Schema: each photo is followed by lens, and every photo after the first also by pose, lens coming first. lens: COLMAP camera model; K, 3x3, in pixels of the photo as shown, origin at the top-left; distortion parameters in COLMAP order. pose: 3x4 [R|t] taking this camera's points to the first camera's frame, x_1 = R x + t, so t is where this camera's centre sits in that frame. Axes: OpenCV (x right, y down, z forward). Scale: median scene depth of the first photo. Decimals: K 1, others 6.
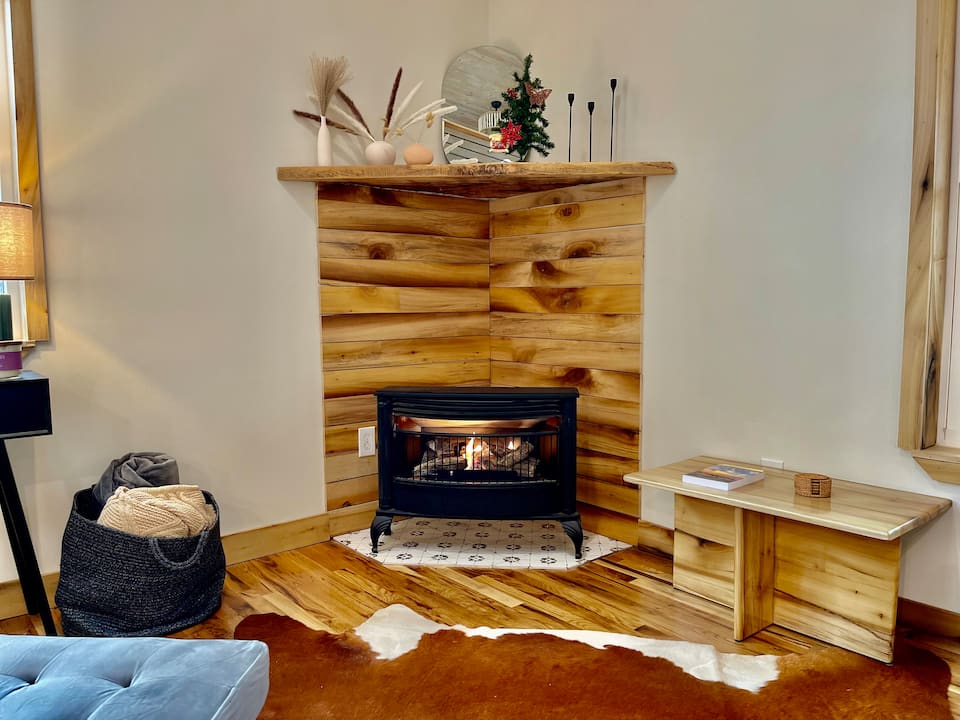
lens RADIAL K [[710.4, 0, 484.0], [0, 710.4, 368.4], [0, 0, 1]] dist [0.010059, -0.001642]
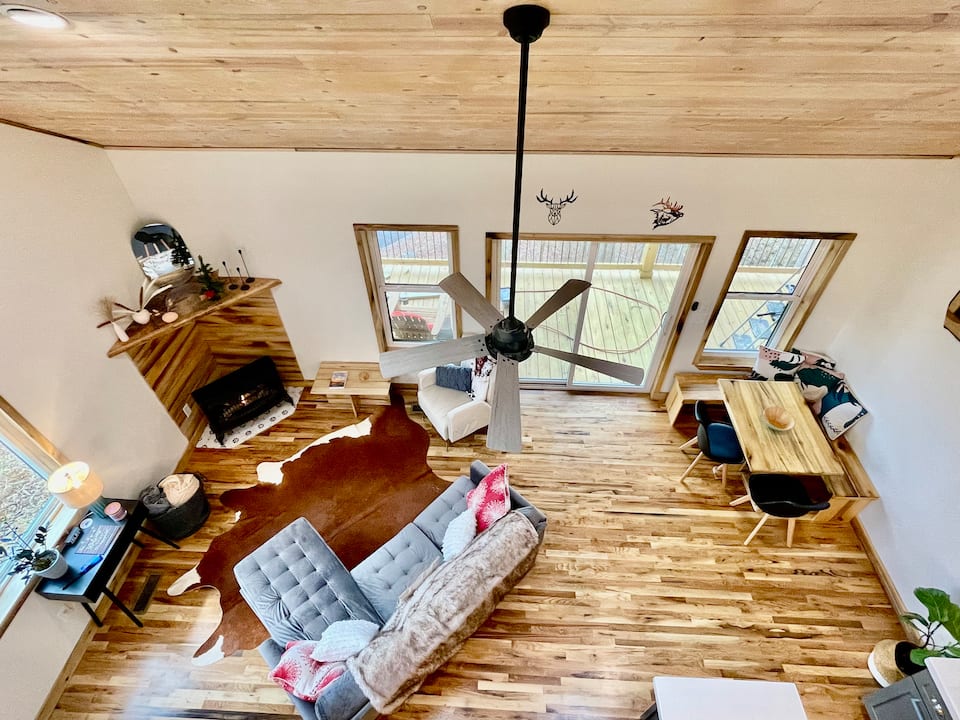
lens RADIAL K [[506.2, 0, 477.6], [0, 506.2, 366.9], [0, 0, 1]] dist [-0.002368, -0.000503]
pose [[0.684335, -0.519146, 0.512028, -0.320691], [0.087247, 0.755462, 0.649357, -1.103725], [-0.723929, -0.399705, 0.562284, -0.620030]]
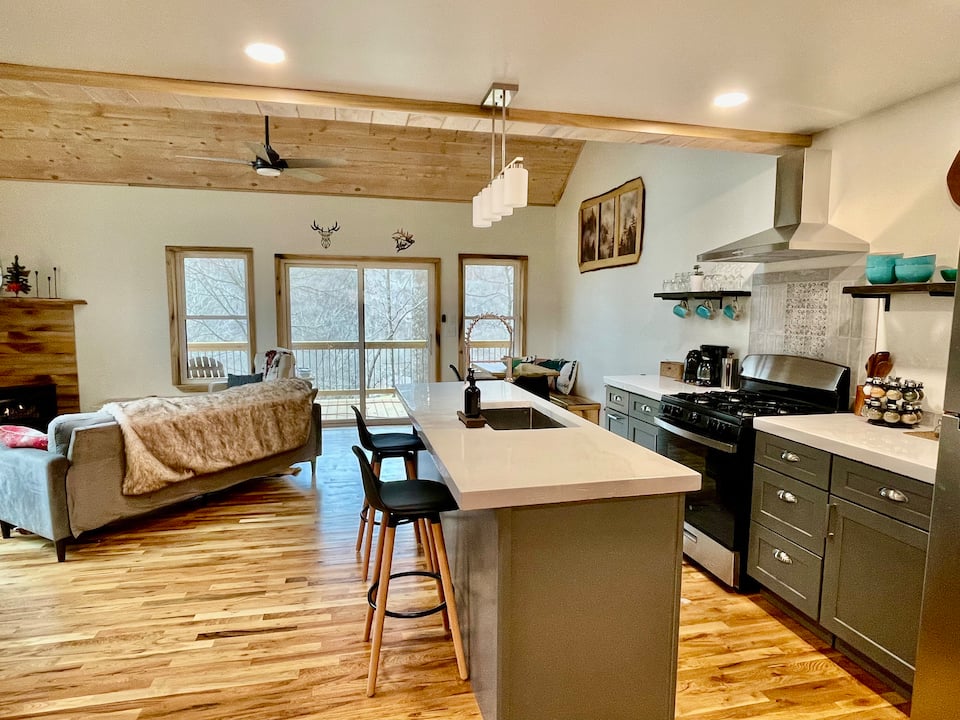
lens RADIAL K [[568.9, 0, 480.6], [0, 568.9, 368.0], [0, 0, 1]] dist [0.001385, 0.001031]
pose [[0.459941, -0.090245, 0.883352, -1.014562], [0.085841, 0.994681, 0.056923, -0.008157], [-0.883790, 0.049647, 0.465241, -1.413329]]
